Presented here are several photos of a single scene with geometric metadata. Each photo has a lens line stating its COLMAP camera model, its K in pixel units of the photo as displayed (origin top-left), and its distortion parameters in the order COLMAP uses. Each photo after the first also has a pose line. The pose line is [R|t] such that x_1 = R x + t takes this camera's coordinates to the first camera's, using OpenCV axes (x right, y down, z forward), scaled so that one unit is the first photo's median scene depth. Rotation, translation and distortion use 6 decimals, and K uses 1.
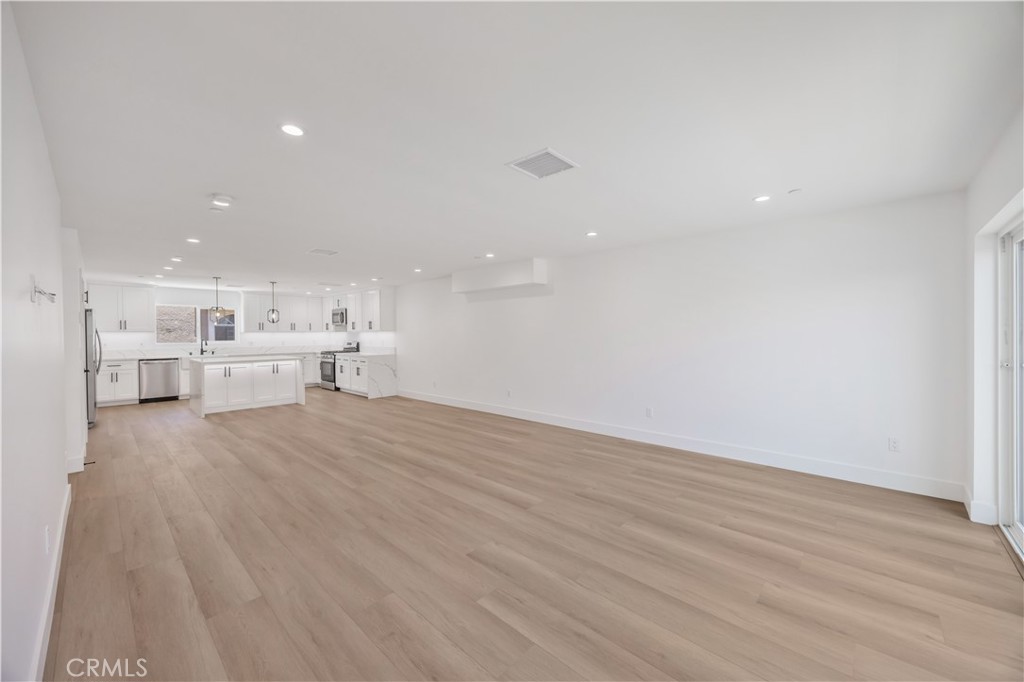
lens RADIAL K [[389.5, 0, 512.0], [0, 389.5, 341.0], [0, 0, 1]] dist [0.000862, 0.000021]
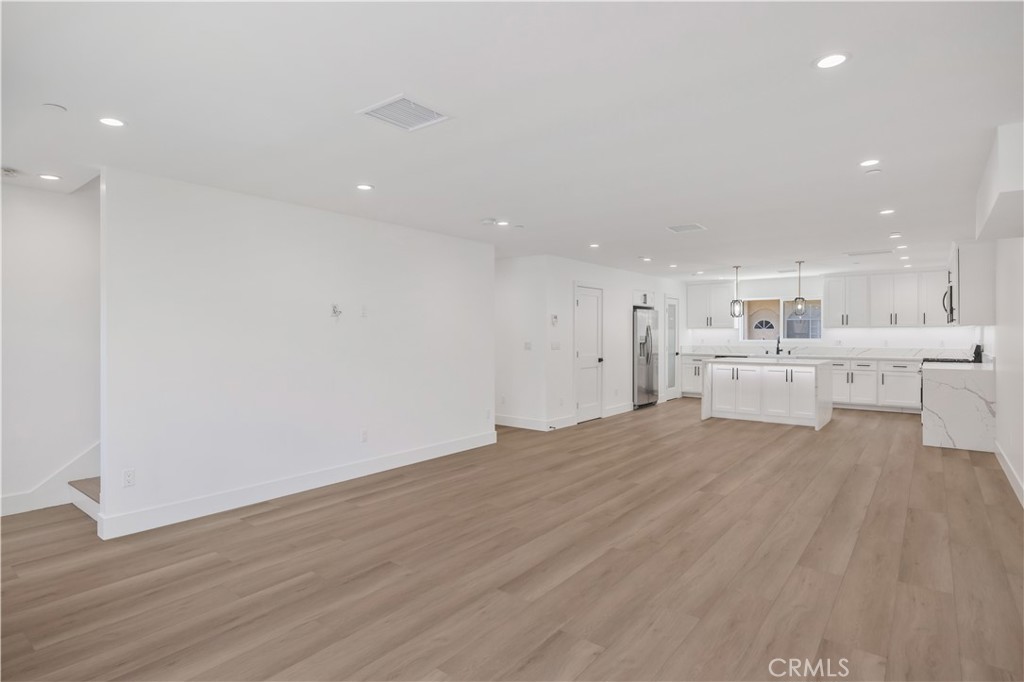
lens RADIAL K [[528.1, 0, 512.0], [0, 528.1, 341.0], [0, 0, 1]] dist [-0.004252, 0.000266]
pose [[0.081629, 0.020192, -0.996458, 0.353400], [-0.014598, 0.999712, 0.019062, -0.008467], [0.996556, 0.012990, 0.081900, 0.349078]]
